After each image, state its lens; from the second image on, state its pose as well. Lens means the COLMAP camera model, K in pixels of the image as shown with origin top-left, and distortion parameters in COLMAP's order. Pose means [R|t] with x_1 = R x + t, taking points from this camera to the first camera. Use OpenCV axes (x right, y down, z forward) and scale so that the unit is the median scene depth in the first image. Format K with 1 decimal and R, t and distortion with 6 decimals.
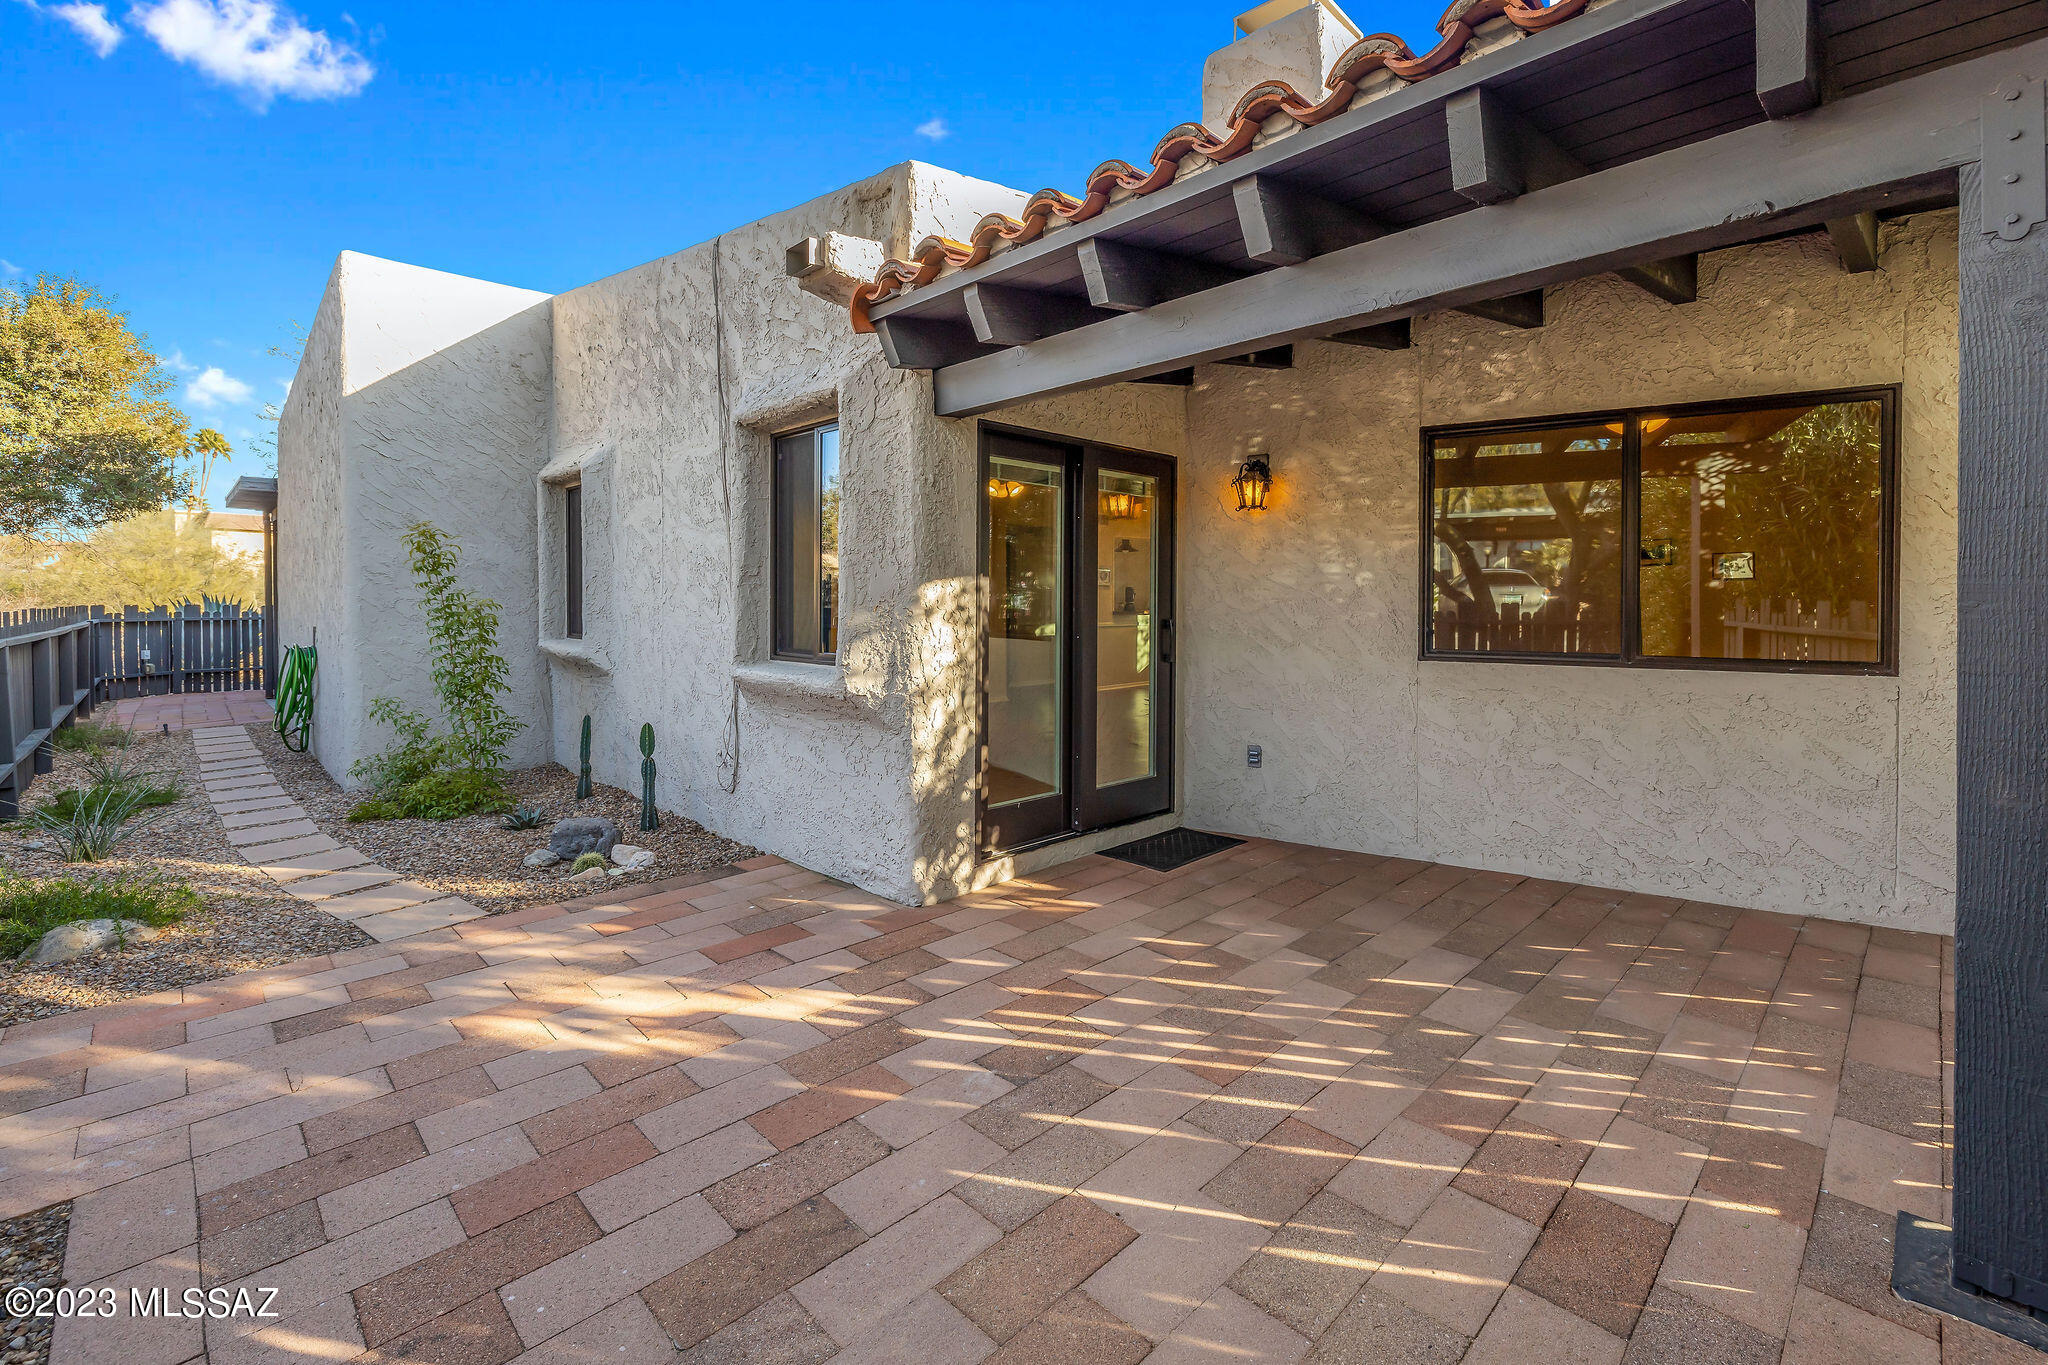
lens RADIAL K [[879.5, 0, 1030.5], [0, 879.5, 610.7], [0, 0, 1]] dist [0.001381, 0.000784]
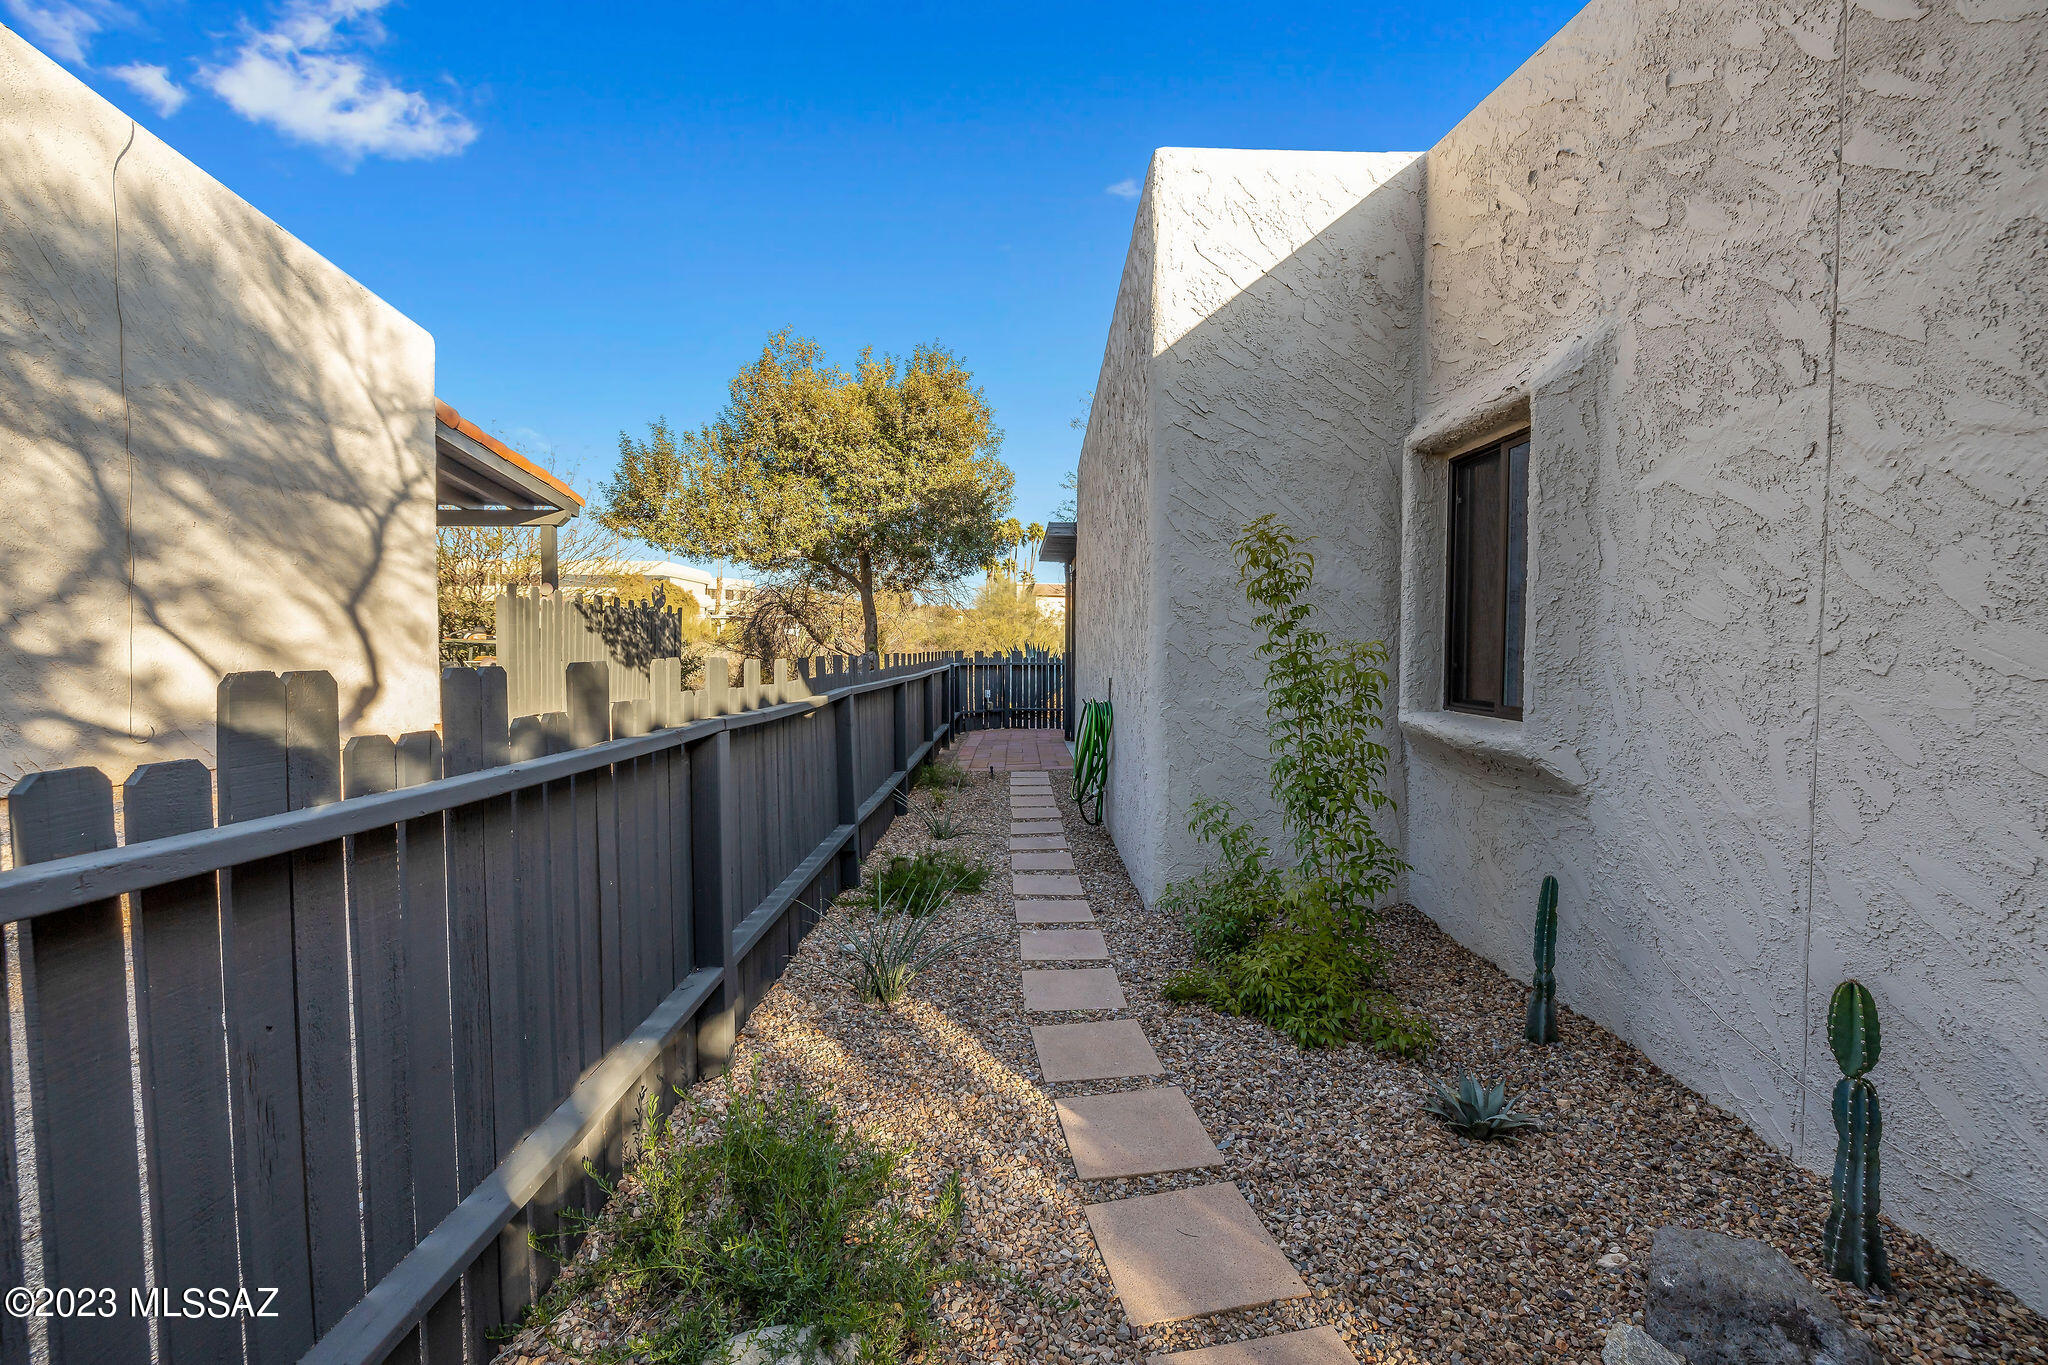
lens RADIAL K [[879.5, 0, 1030.5], [0, 879.5, 610.7], [0, 0, 1]] dist [0.001381, 0.000784]
pose [[0.728646, -0.024306, -0.684459, -0.355084], [-0.014839, 0.998575, -0.051257, -0.001924], [0.684730, 0.047505, 0.727247, 0.406377]]
